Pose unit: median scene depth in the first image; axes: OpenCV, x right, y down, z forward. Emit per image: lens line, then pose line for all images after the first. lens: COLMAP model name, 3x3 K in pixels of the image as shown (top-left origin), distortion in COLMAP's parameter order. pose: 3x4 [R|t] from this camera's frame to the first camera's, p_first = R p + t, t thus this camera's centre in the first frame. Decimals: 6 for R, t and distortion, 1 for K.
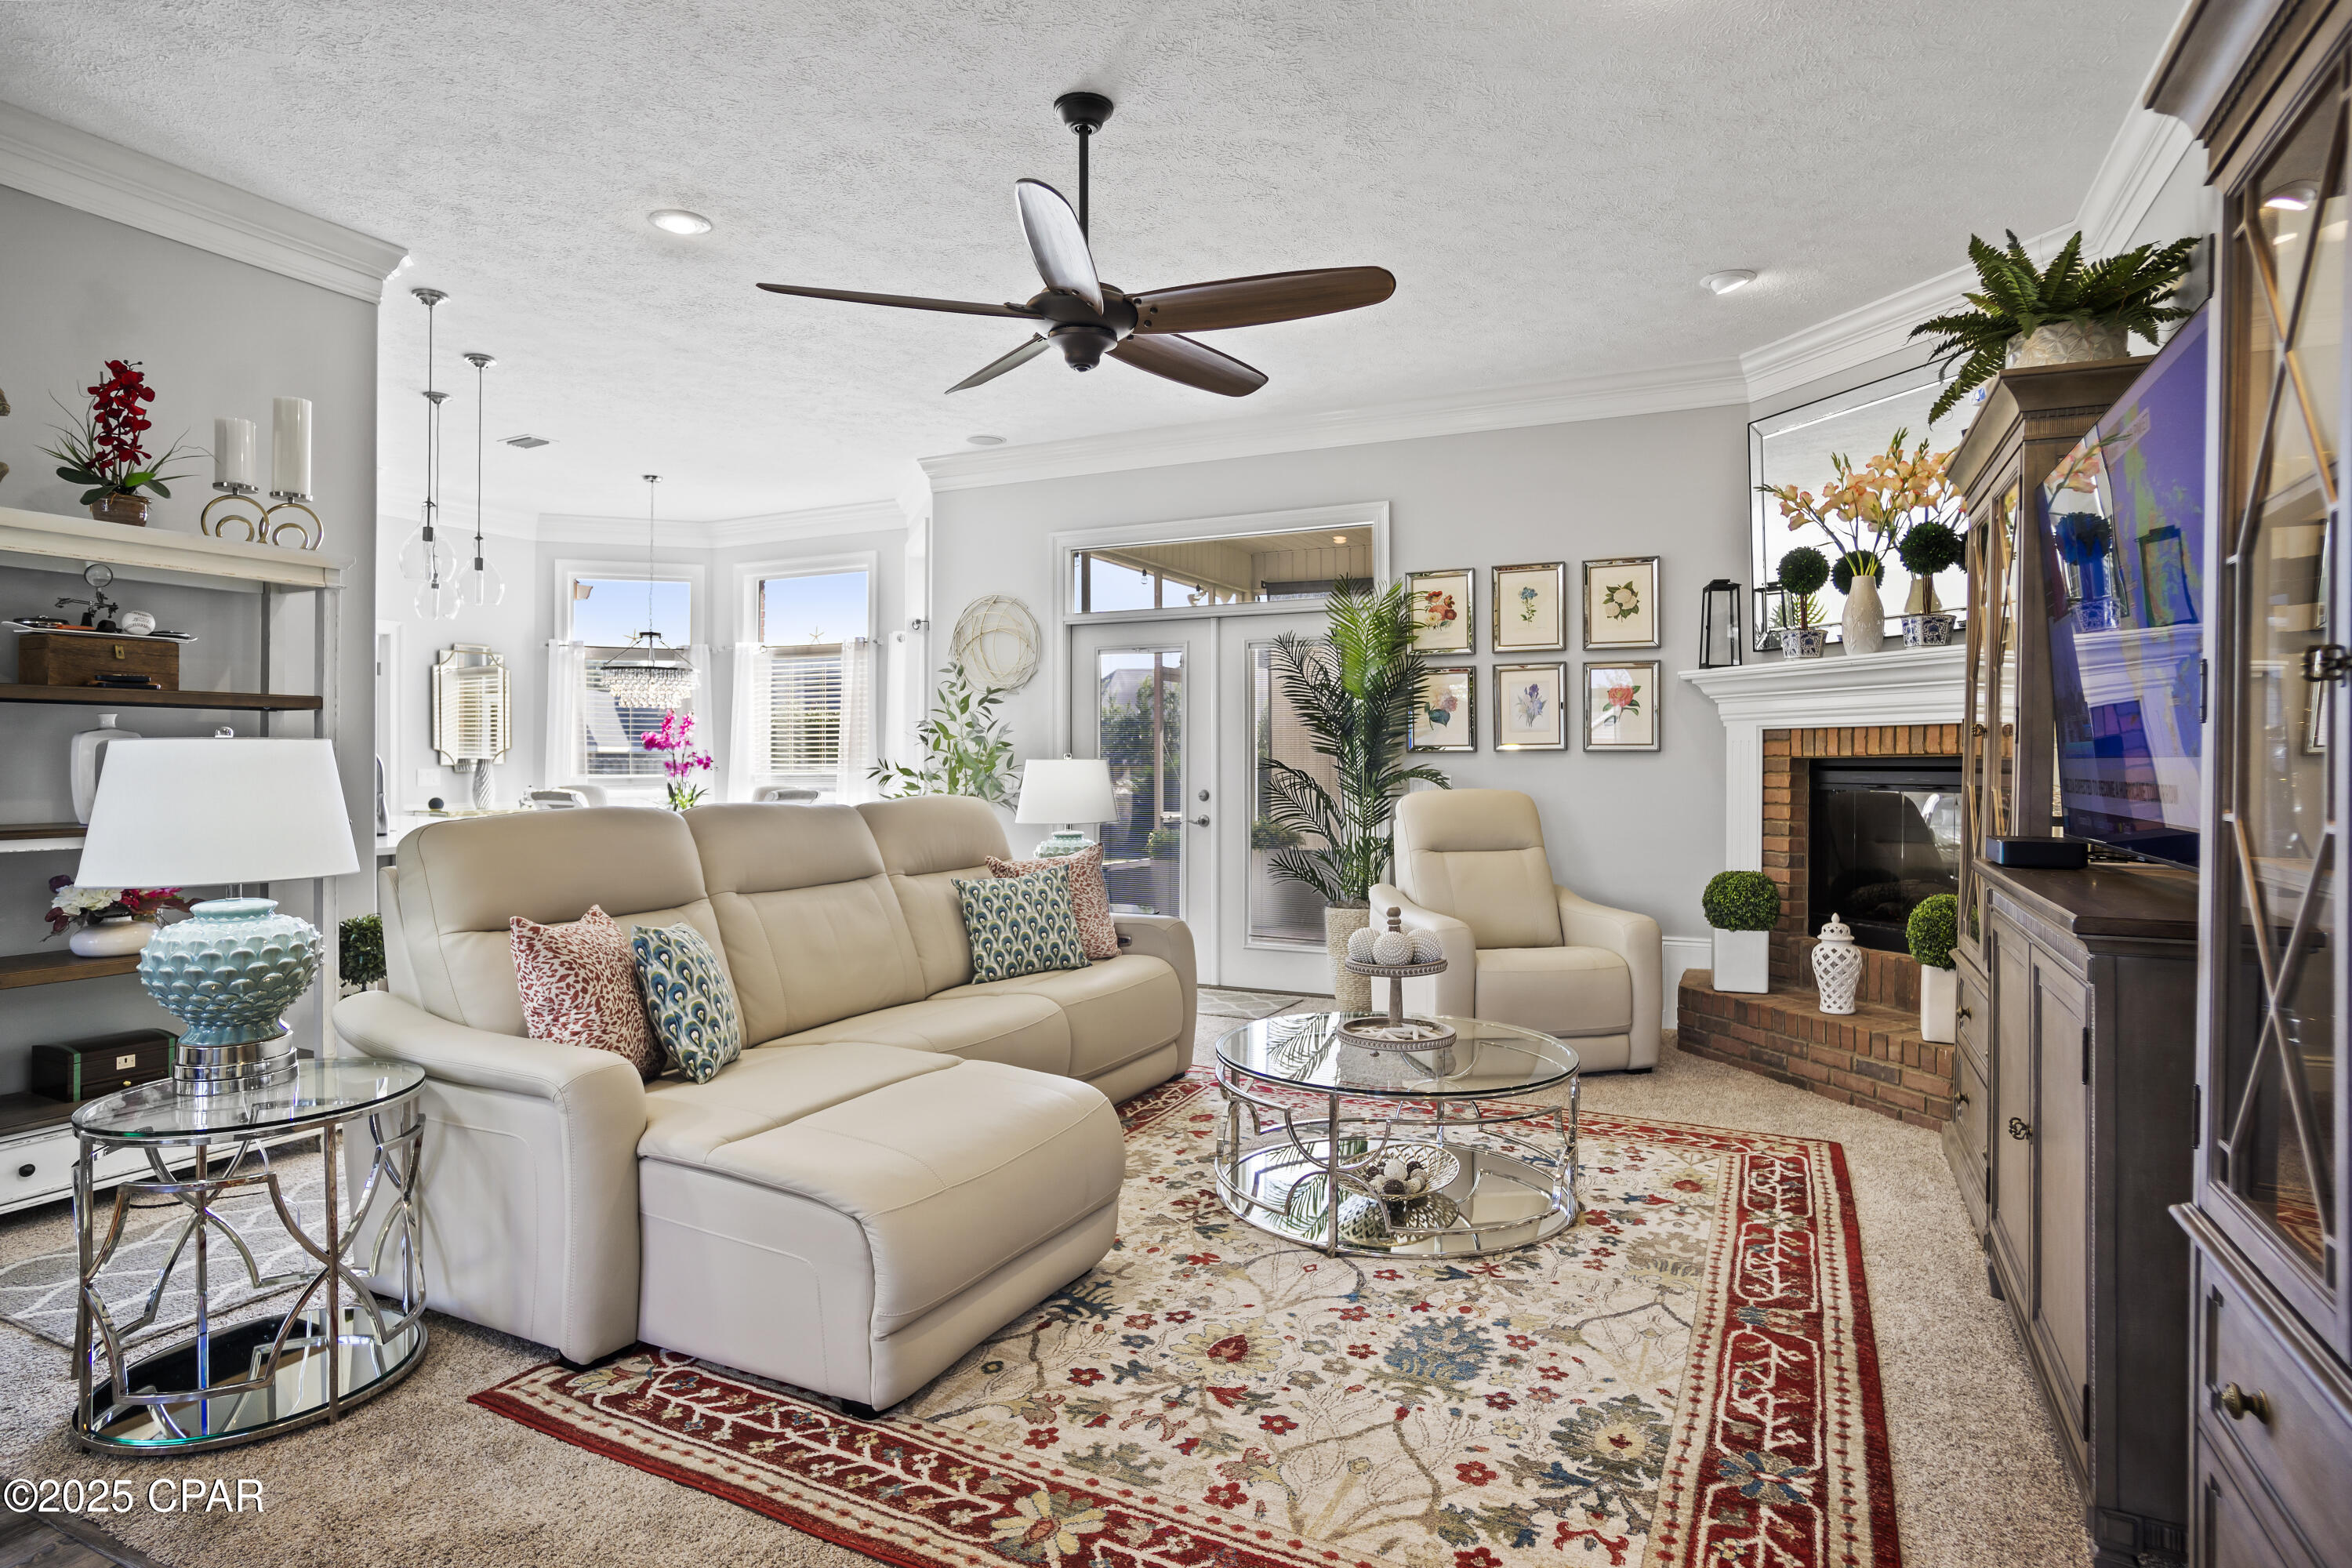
lens RADIAL K [[1275.1, 0, 1170.5], [0, 1275.1, 760.8], [0, 0, 1]] dist [-0.060541, 0.041854]
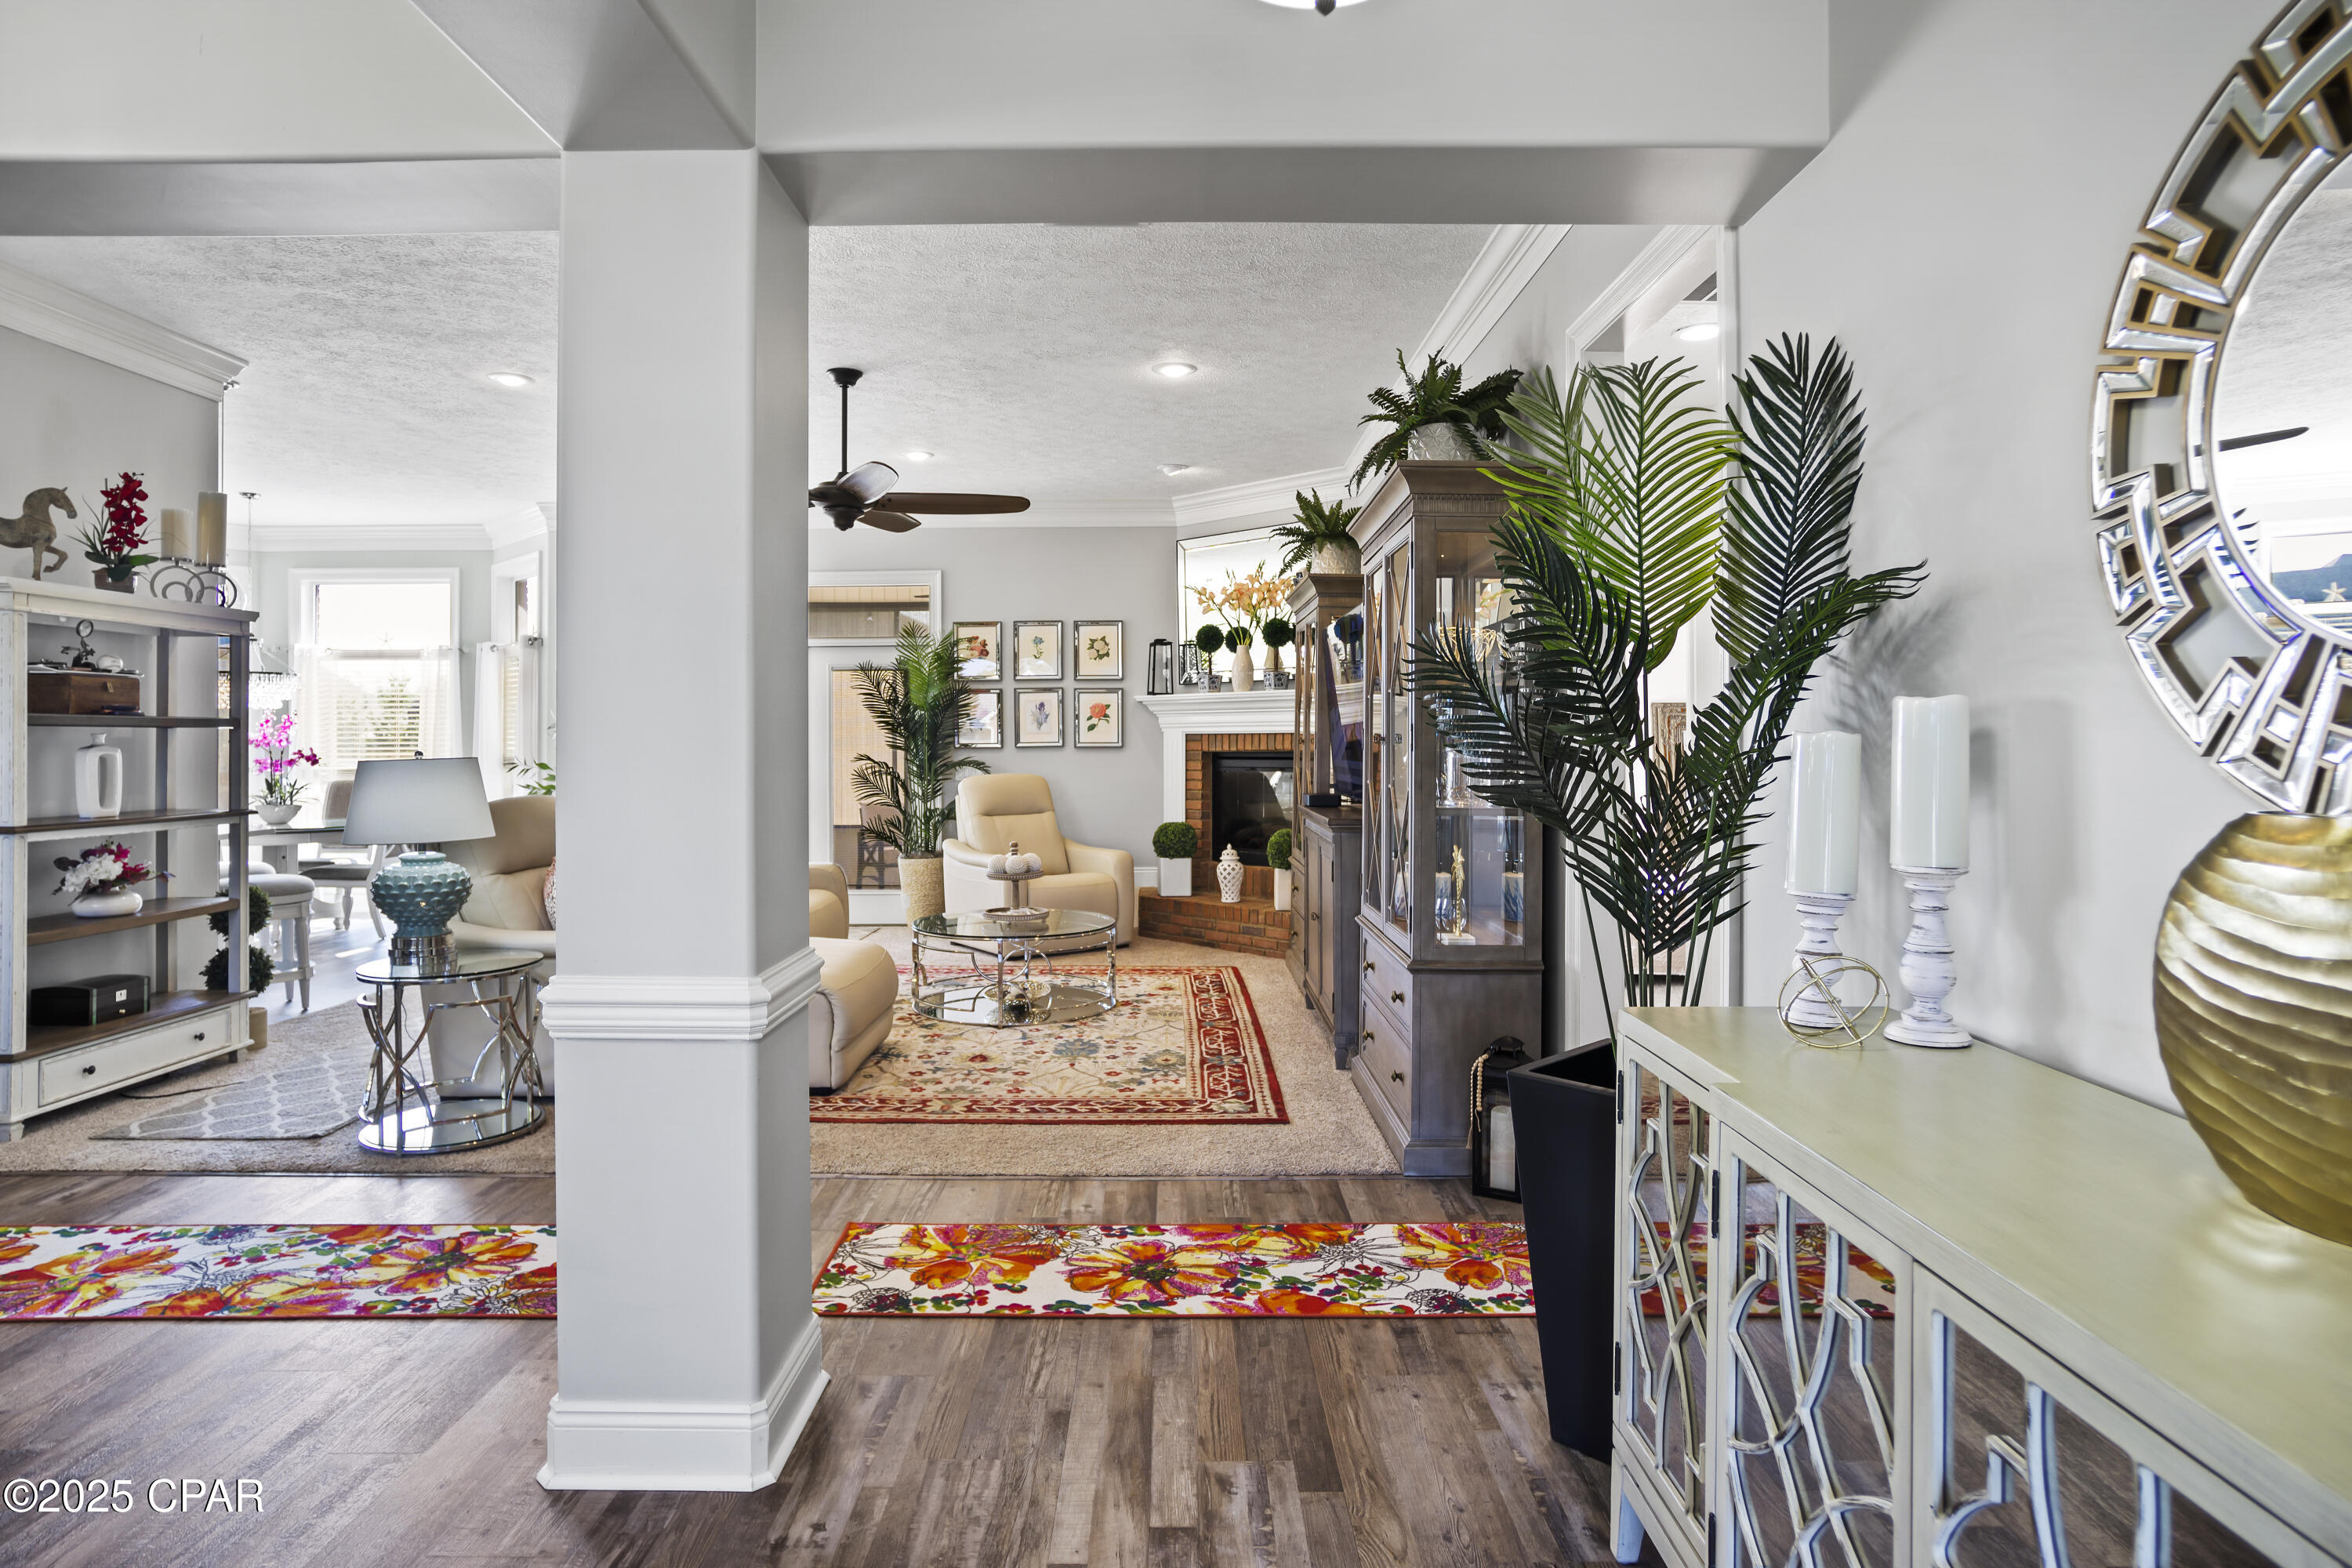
lens RADIAL K [[1274.2, 0, 1161.3], [0, 1274.2, 753.7], [0, 0, 1]] dist [-0.062676, 0.040695]
pose [[0.896441, -0.008691, 0.443077, -0.436787], [0.004830, 0.999940, 0.009841, -0.024722], [-0.443136, -0.006682, 0.896429, -0.695735]]
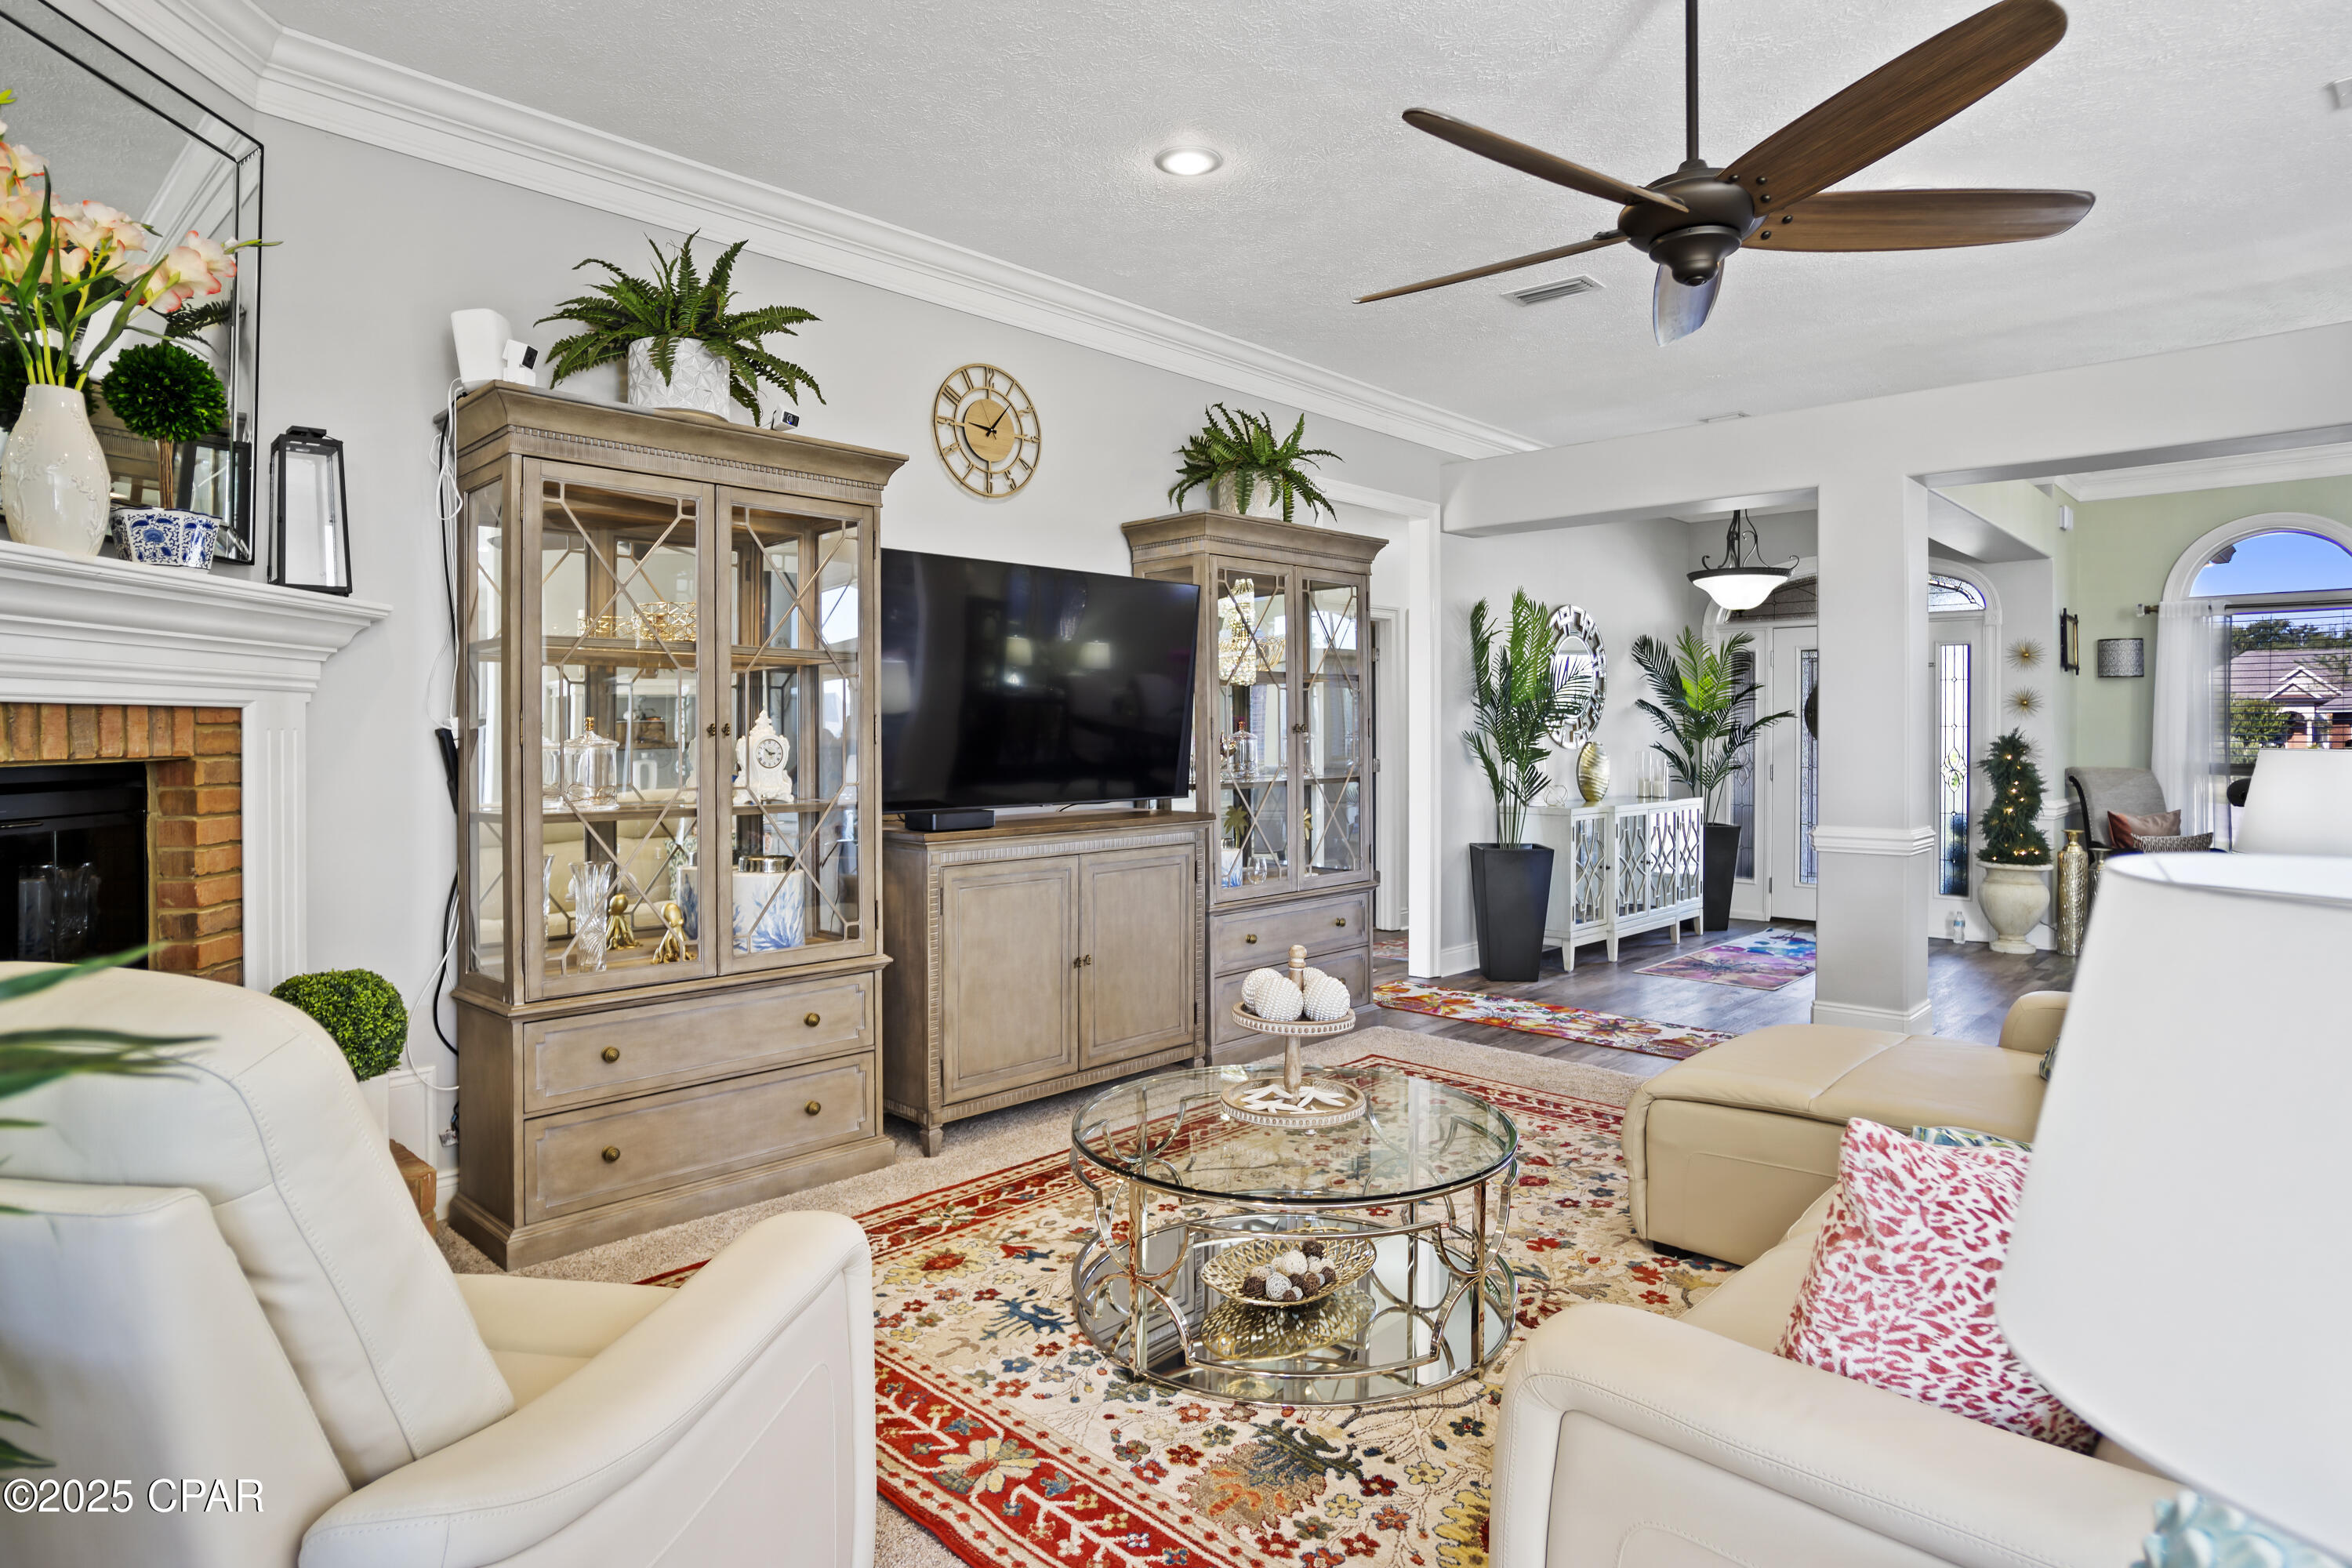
lens RADIAL K [[1292.3, 0, 1174.7], [0, 1292.3, 733.7], [0, 0, 1]] dist [-0.058966, 0.043292]
pose [[-0.954854, -0.003706, 0.297054, 0.004606], [-0.002516, 0.999987, 0.004387, -0.026303], [-0.297066, 0.003441, -0.954851, 1.868017]]
